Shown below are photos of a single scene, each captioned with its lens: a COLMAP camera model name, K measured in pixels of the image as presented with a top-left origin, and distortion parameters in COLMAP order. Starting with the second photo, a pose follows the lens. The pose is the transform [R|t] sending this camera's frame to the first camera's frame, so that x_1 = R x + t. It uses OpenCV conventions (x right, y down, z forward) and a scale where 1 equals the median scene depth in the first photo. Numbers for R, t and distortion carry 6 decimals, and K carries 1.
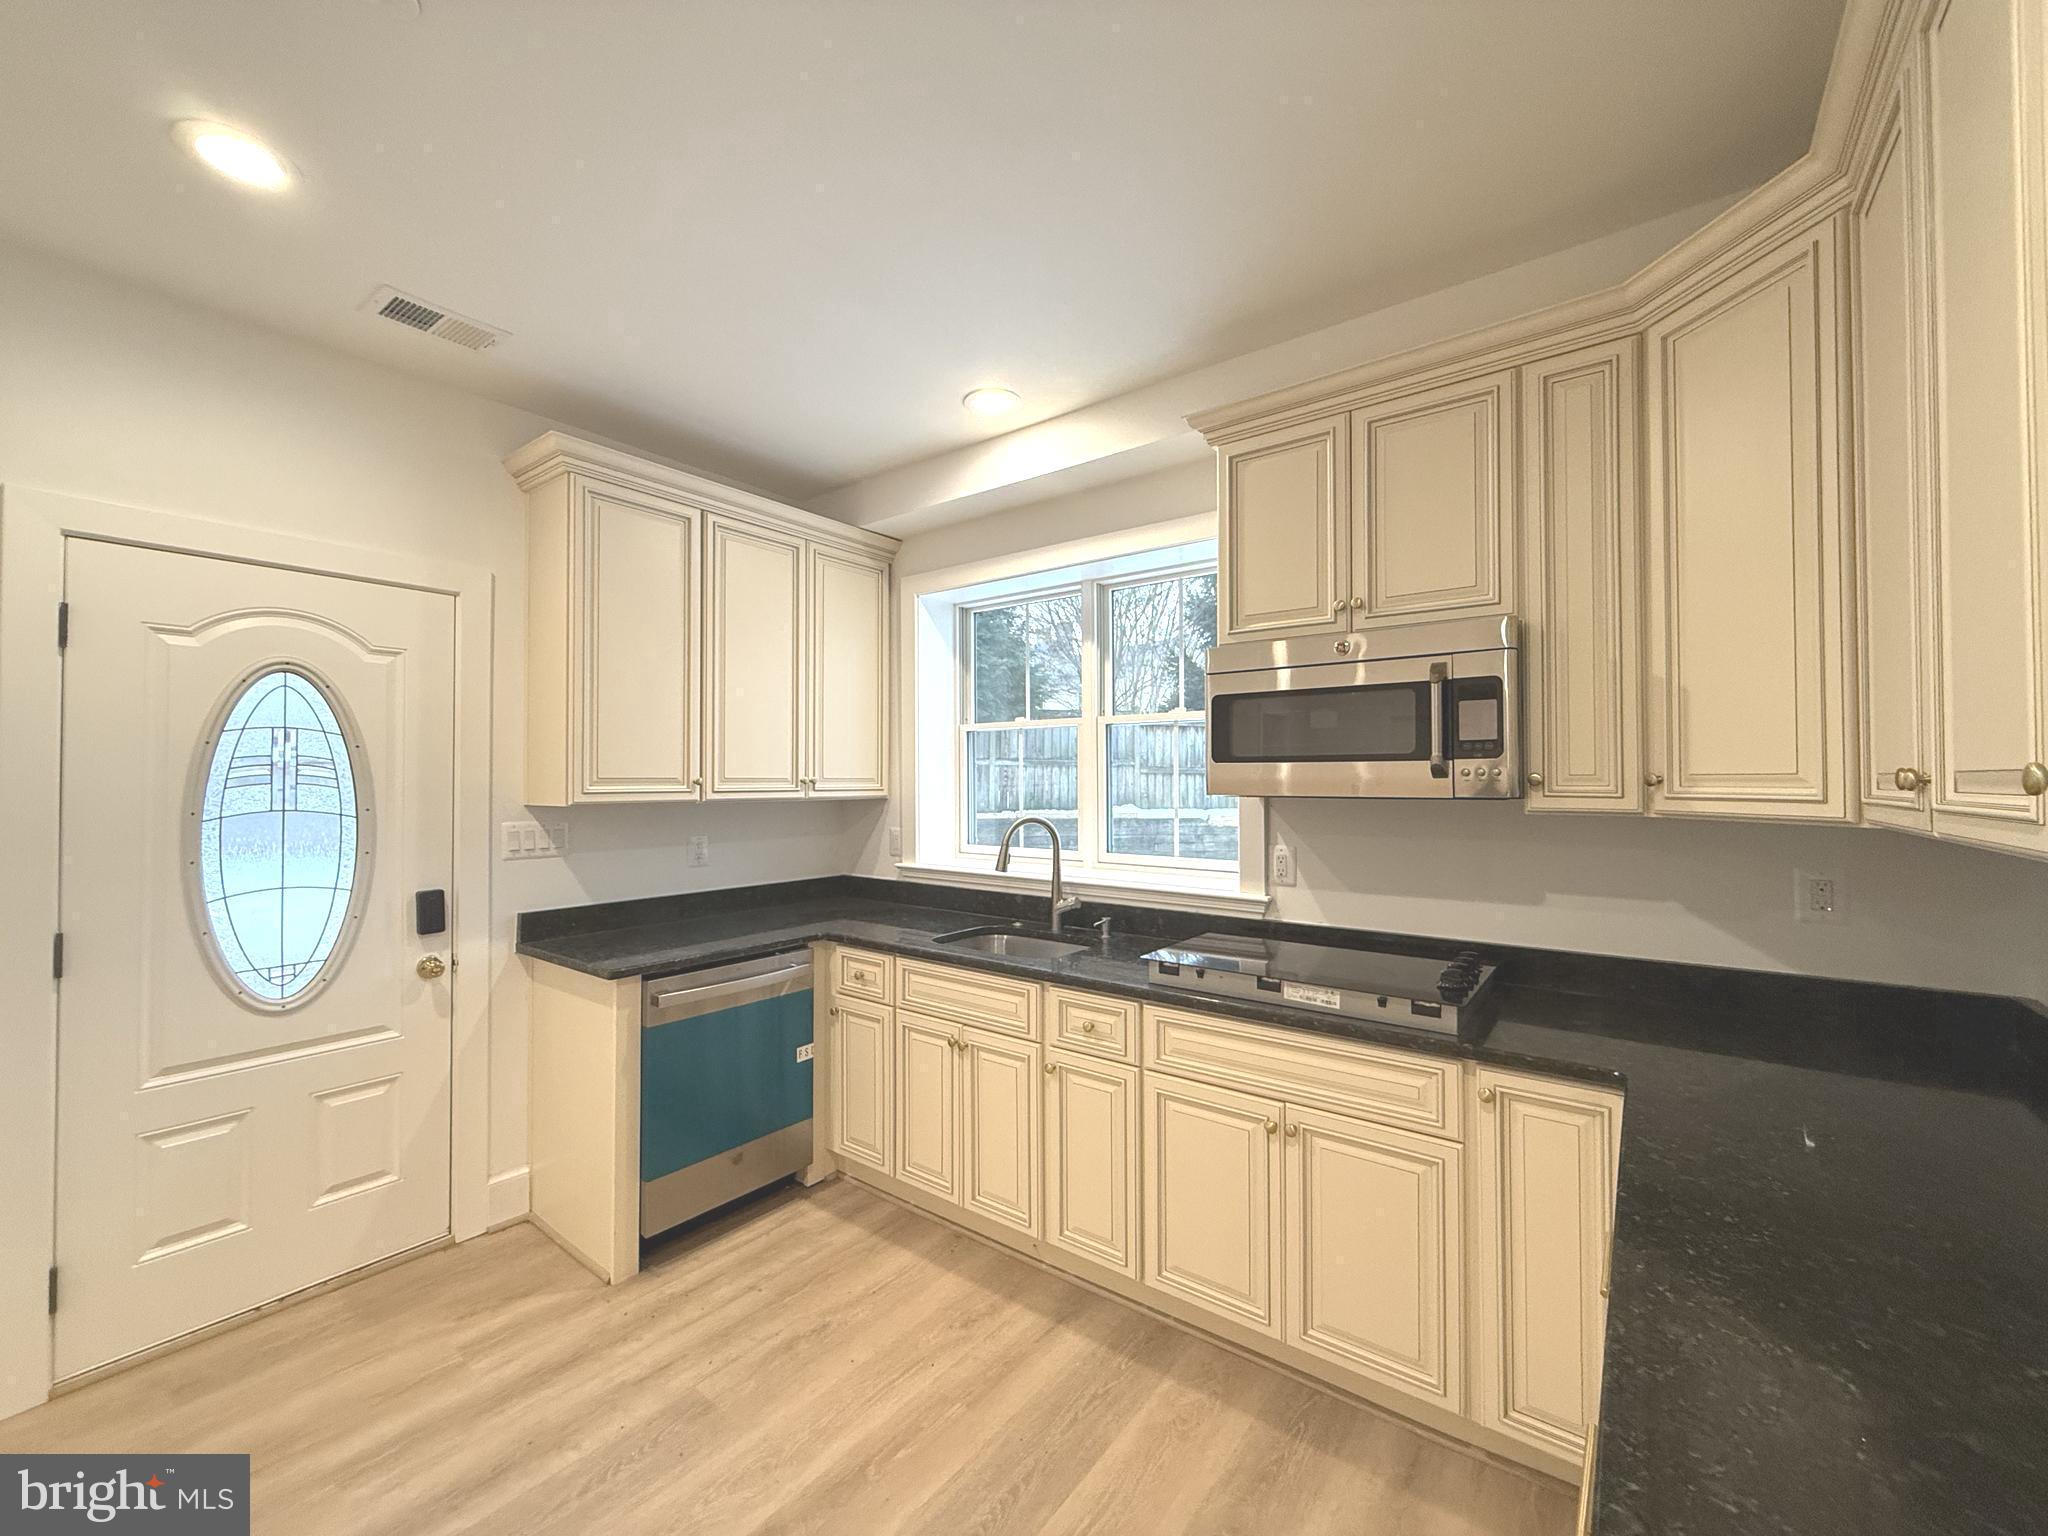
lens RADIAL K [[812.0, 0, 1012.3], [0, 812.0, 766.0], [0, 0, 1]] dist [0.000329, -0.001053]
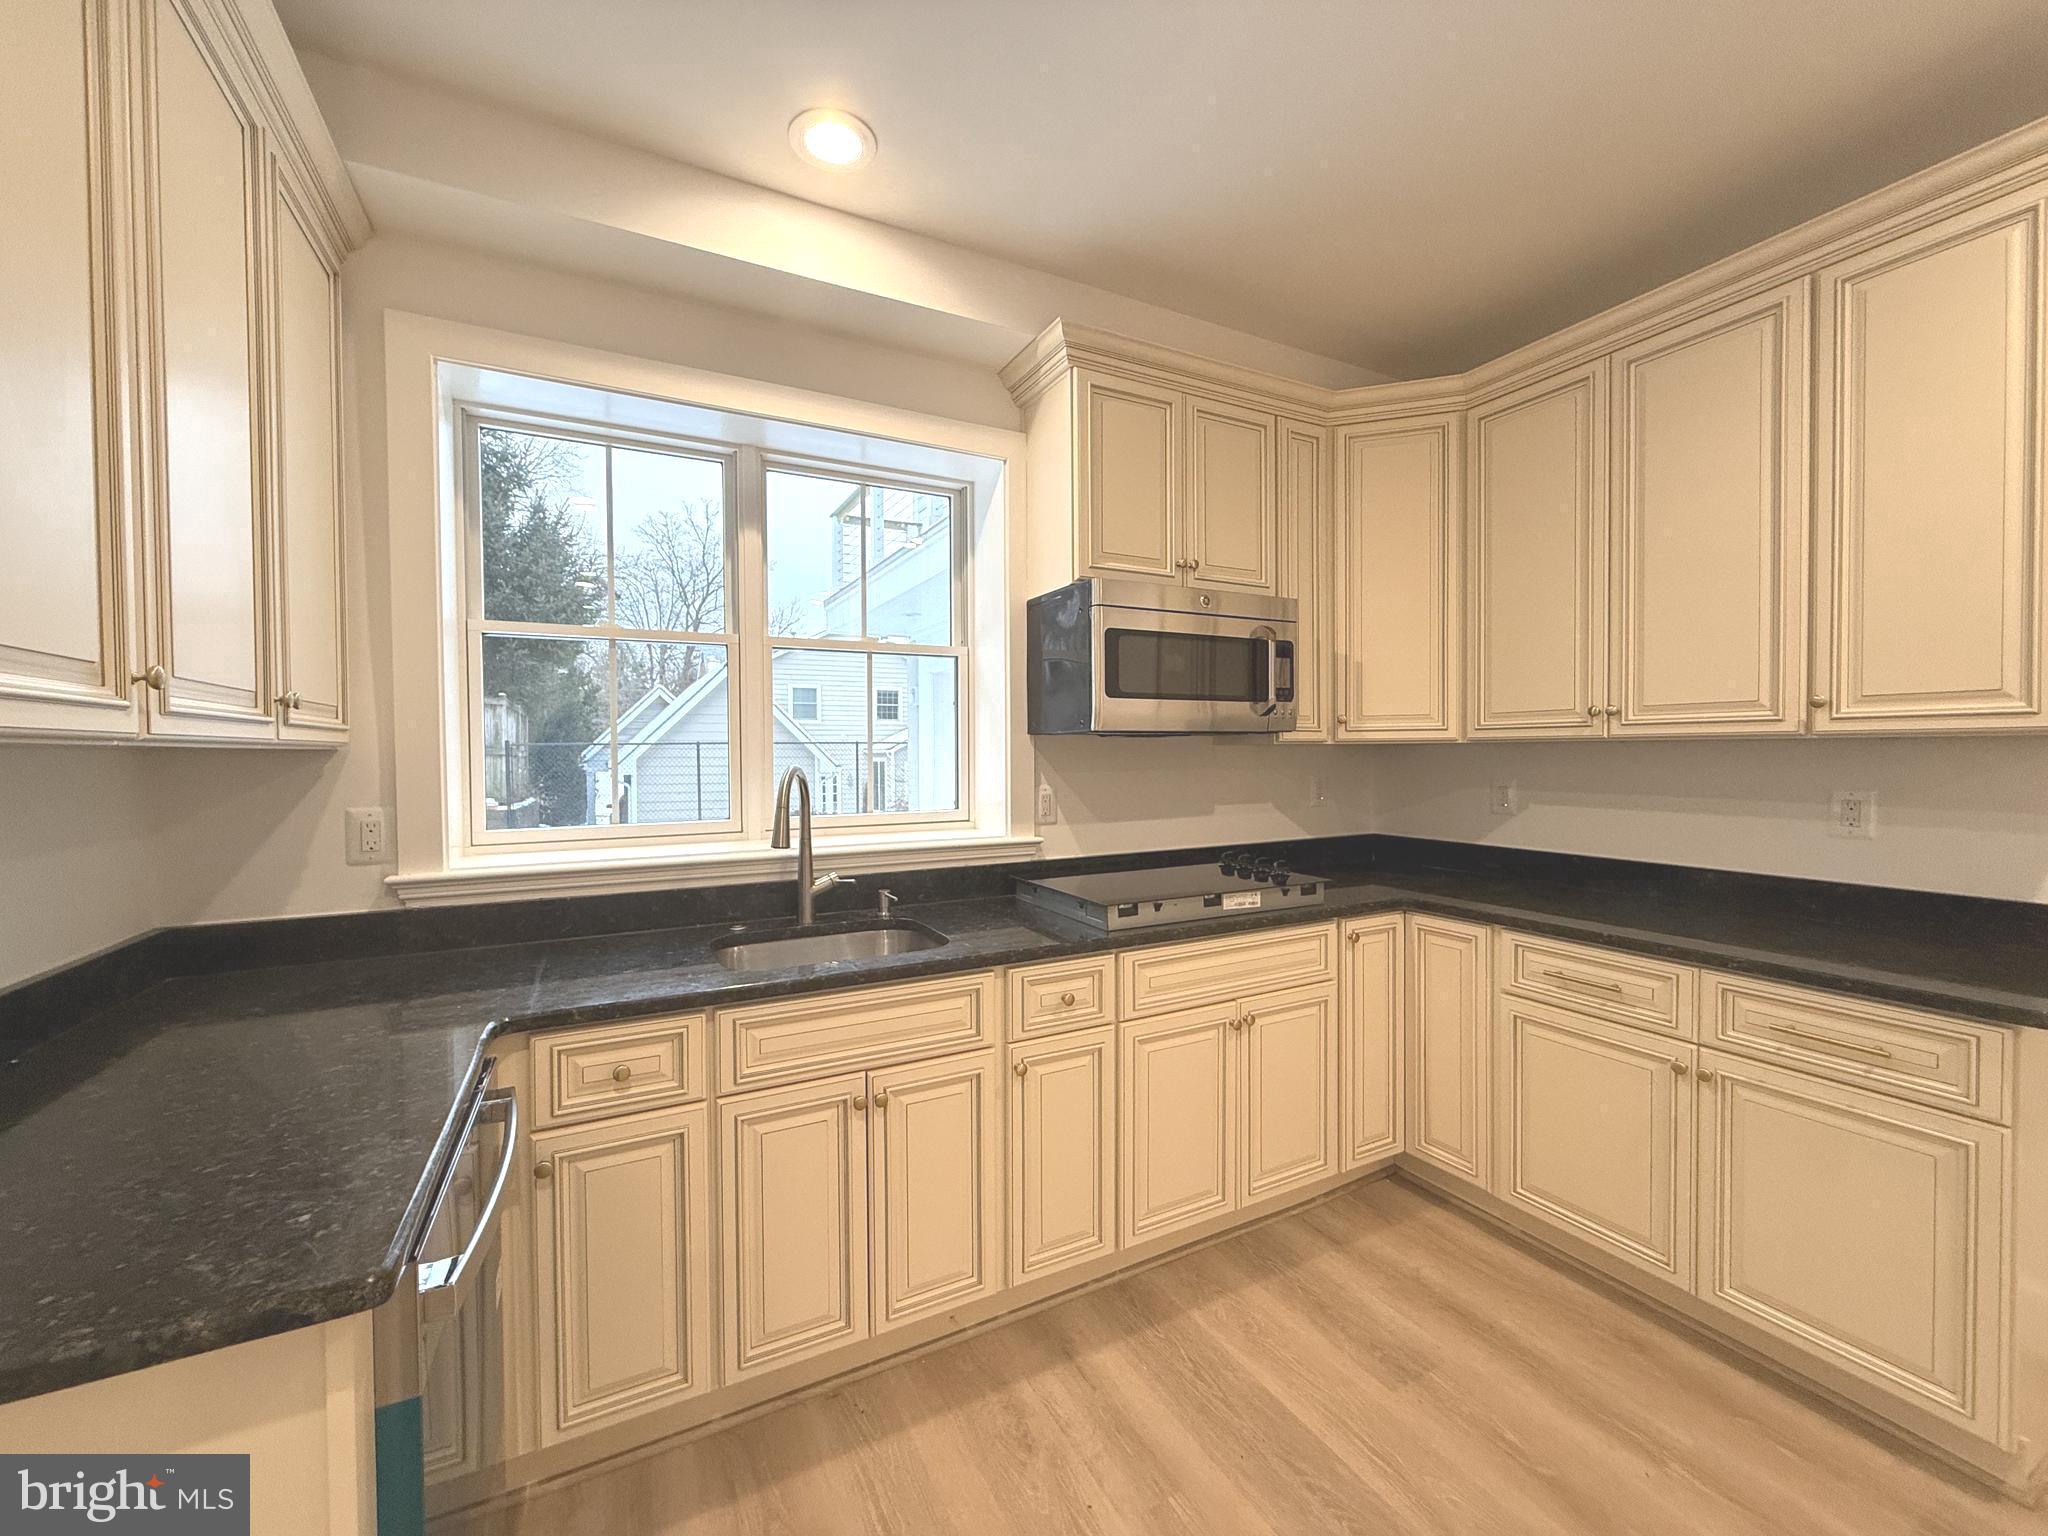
lens RADIAL K [[812.0, 0, 1012.3], [0, 812.0, 766.0], [0, 0, 1]] dist [0.000329, -0.001053]
pose [[0.425784, -0.017682, 0.904652, -0.700832], [-0.008156, 0.999693, 0.023378, 0.058139], [-0.904788, -0.017332, 0.425509, 0.701132]]
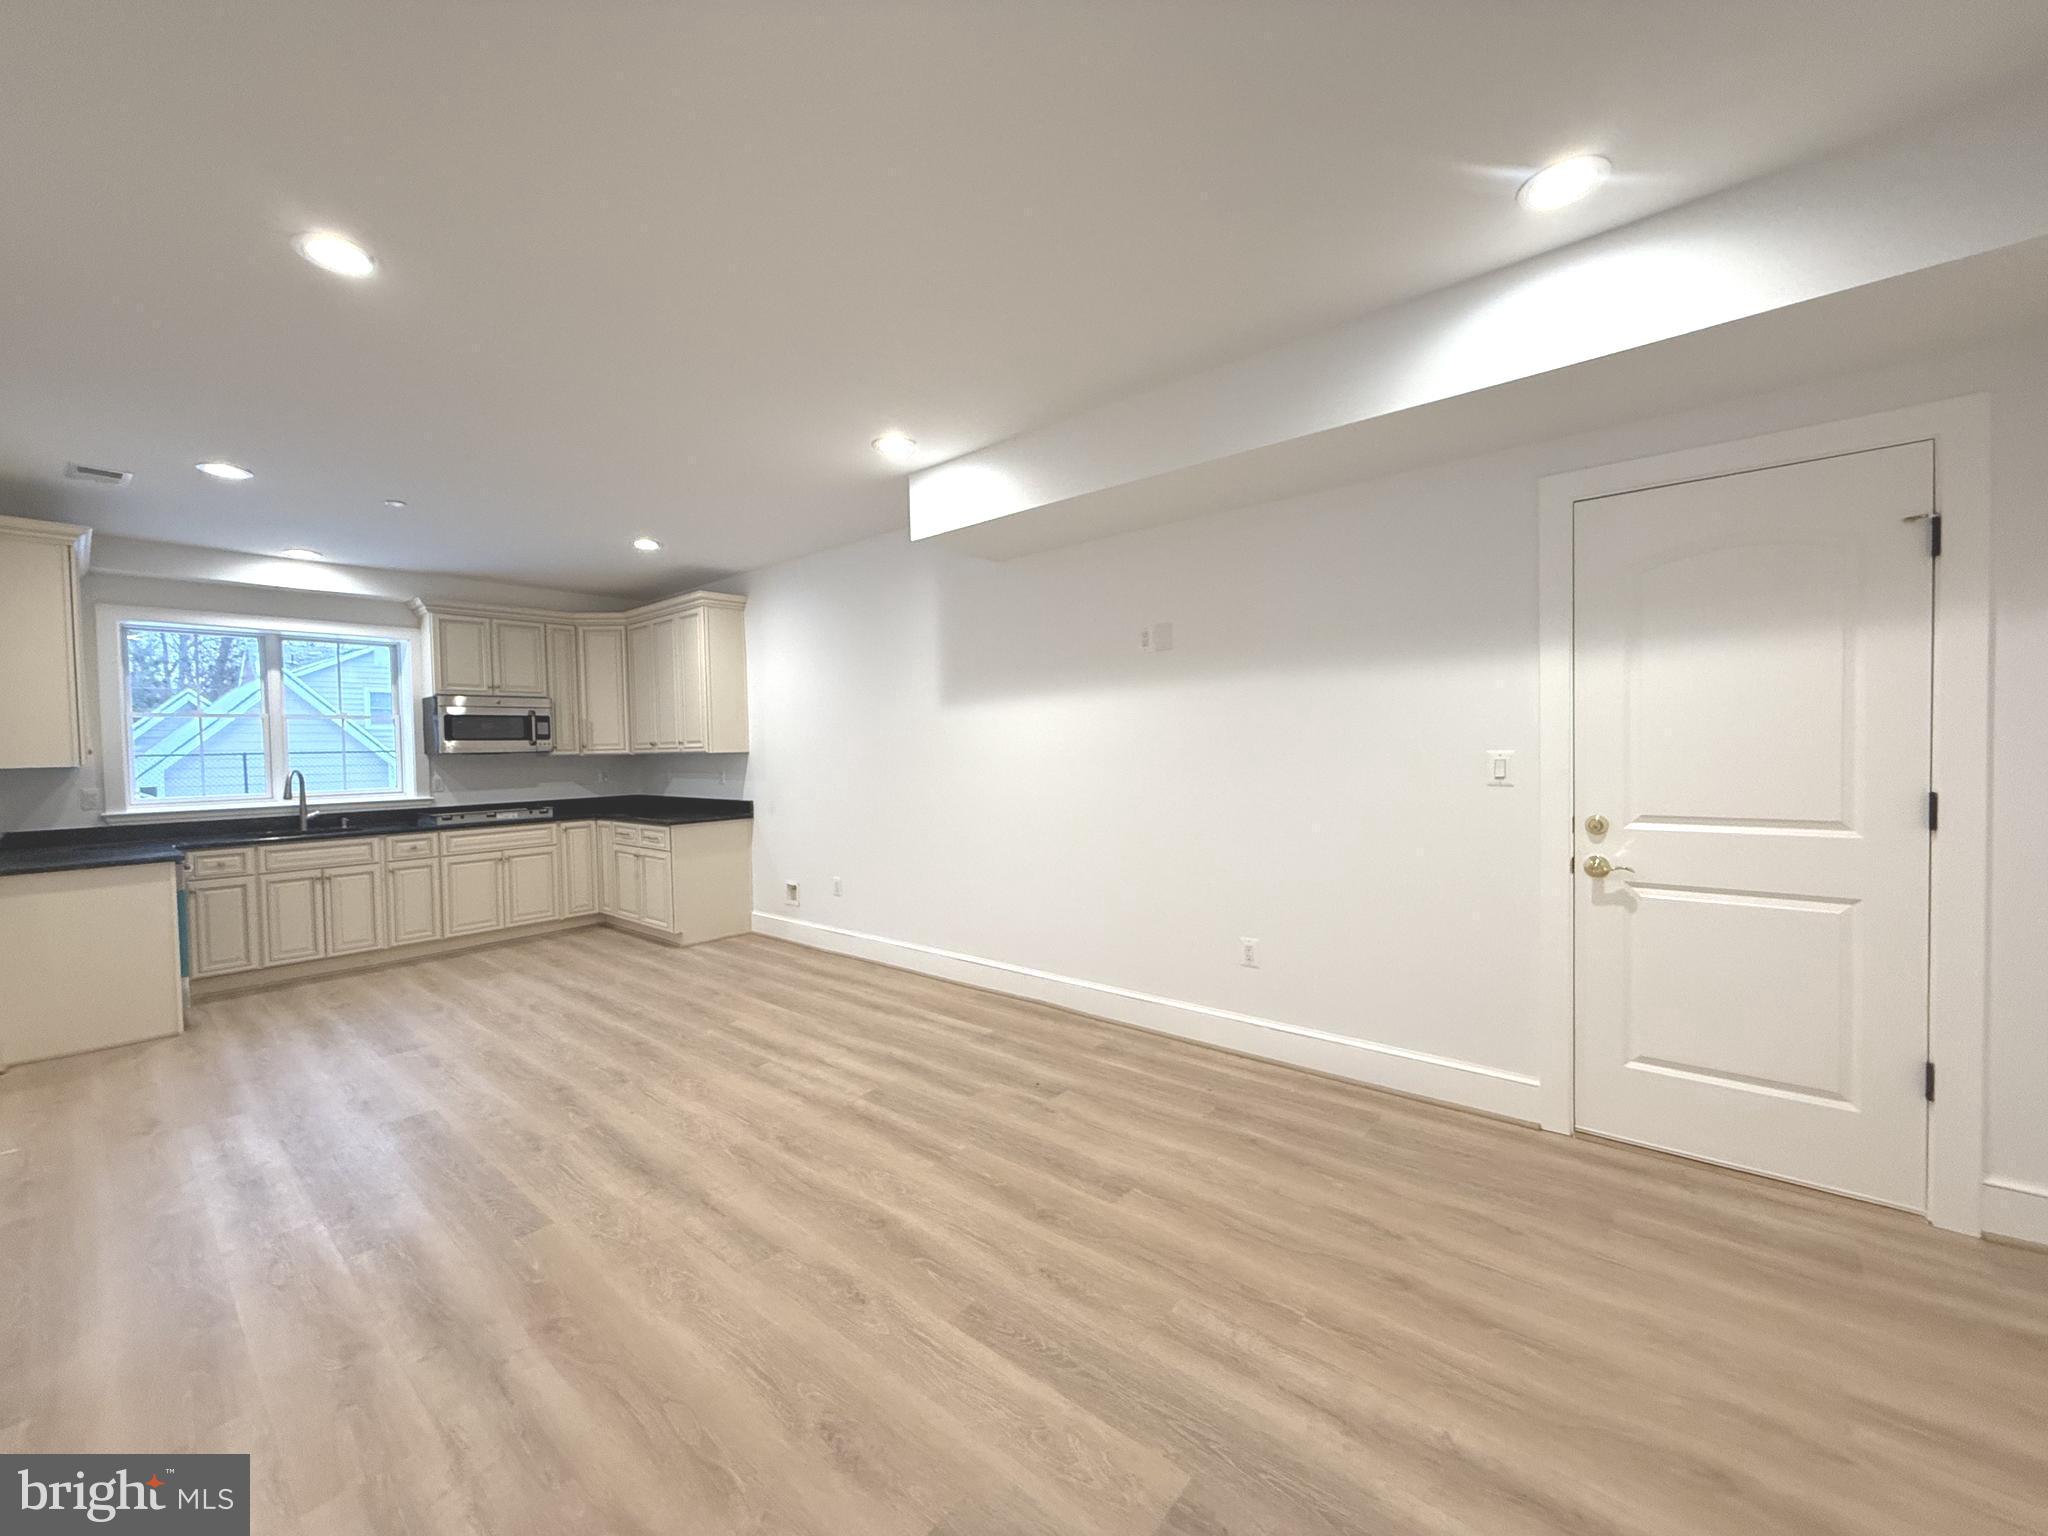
lens RADIAL K [[812.0, 0, 1012.3], [0, 812.0, 766.0], [0, 0, 1]] dist [0.000329, -0.001053]
pose [[0.050126, -0.021983, 0.998501, -2.289524], [0.005164, 0.999750, 0.021751, 0.030696], [-0.998730, 0.004066, 0.050227, -0.948244]]
